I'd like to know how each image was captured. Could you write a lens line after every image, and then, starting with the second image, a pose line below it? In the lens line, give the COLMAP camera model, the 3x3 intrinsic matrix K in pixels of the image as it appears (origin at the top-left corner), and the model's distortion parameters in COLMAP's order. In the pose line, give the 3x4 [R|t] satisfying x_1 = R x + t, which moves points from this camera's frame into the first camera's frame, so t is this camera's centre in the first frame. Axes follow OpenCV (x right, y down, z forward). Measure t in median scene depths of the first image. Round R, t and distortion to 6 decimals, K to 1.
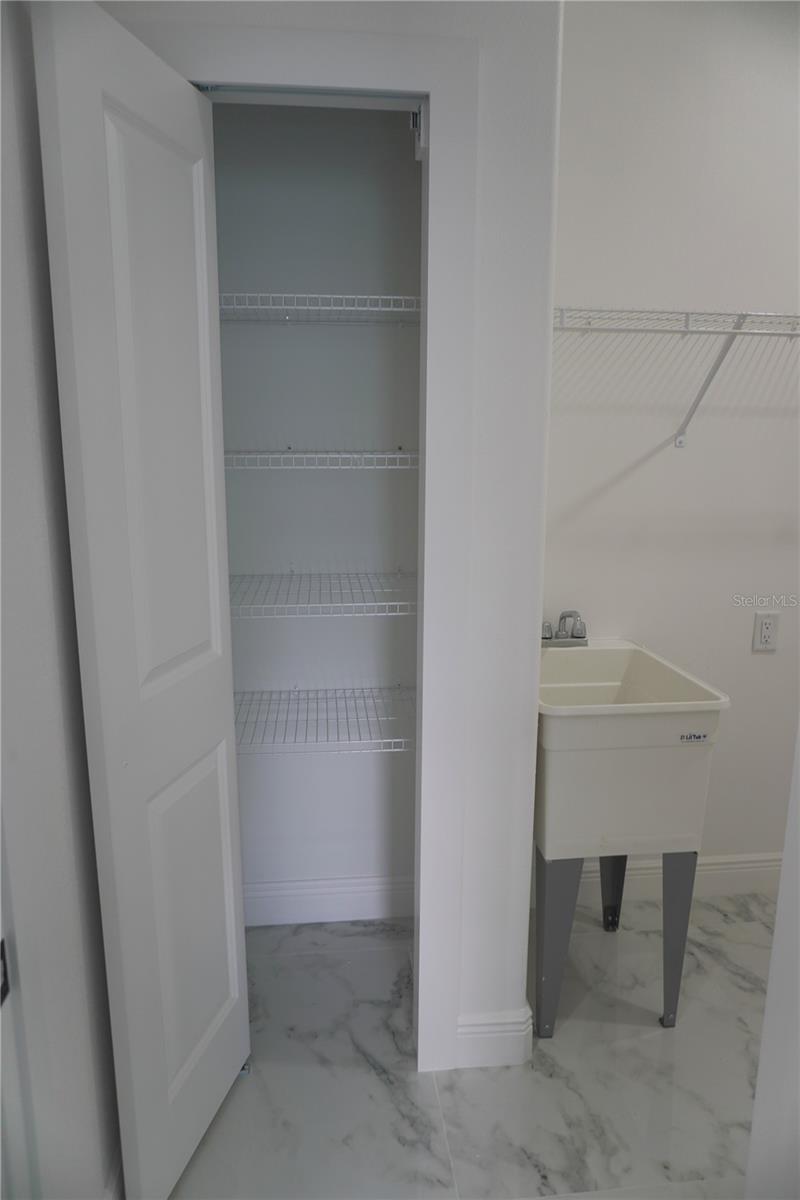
lens RADIAL K [[804.8, 0, 400.0], [0, 804.8, 600.0], [0, 0, 1]] dist [-0.048784, 0.039607]
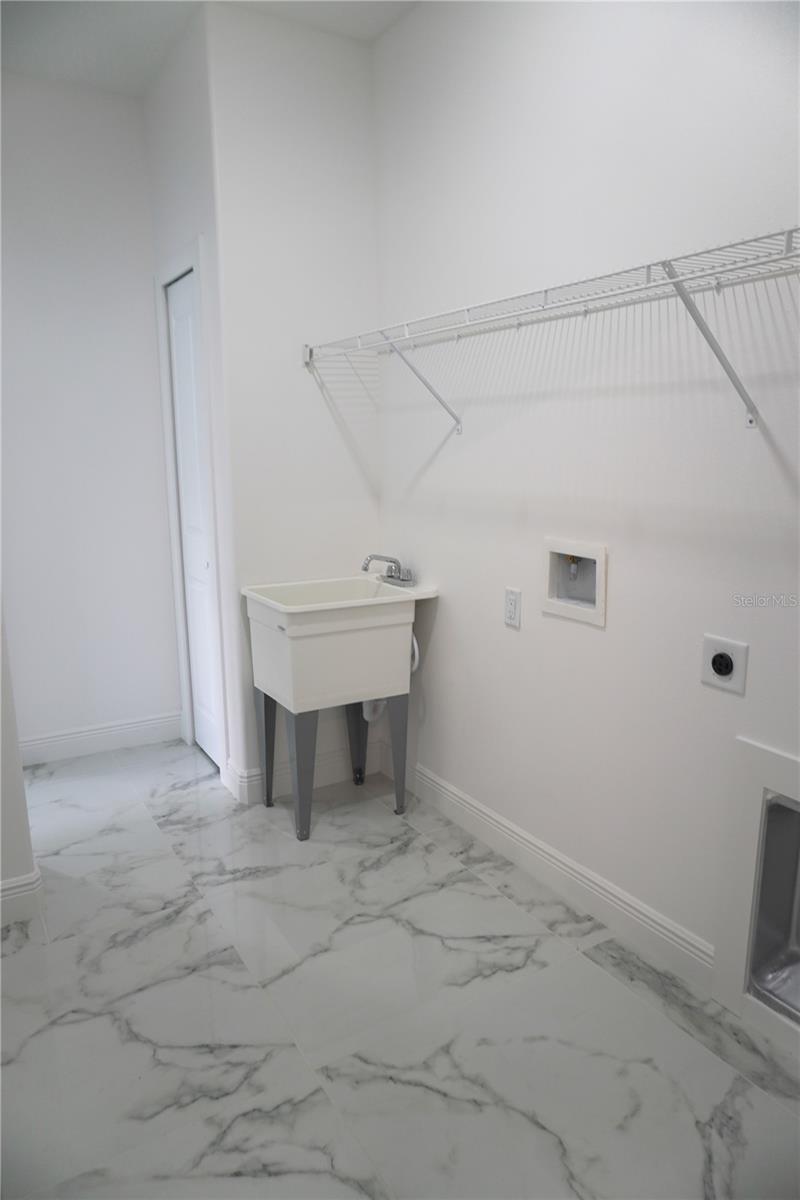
lens RADIAL K [[804.8, 0, 400.0], [0, 804.8, 600.0], [0, 0, 1]] dist [-0.048784, 0.039607]
pose [[0.404396, 0.169651, -0.898712, 1.622387], [-0.162372, 0.980353, 0.111999, -0.078094], [0.900055, 0.100633, 0.423997, 0.500521]]
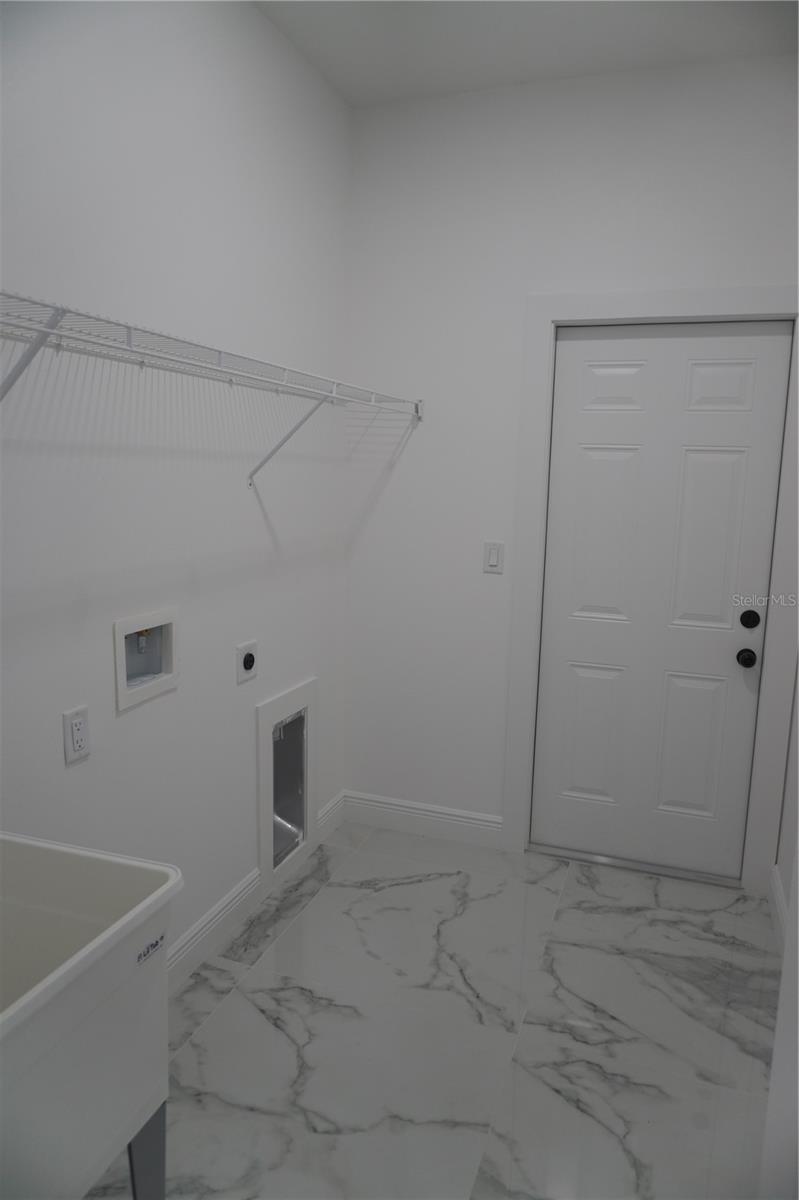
lens RADIAL K [[804.8, 0, 399.5], [0, 804.8, 600.0], [0, 0, 1]] dist [-0.048784, 0.039607]
pose [[0.440049, -0.135728, 0.887657, -0.076022], [0.152519, 0.985445, 0.075070, -0.116214], [-0.884927, 0.102350, 0.454345, 0.444507]]
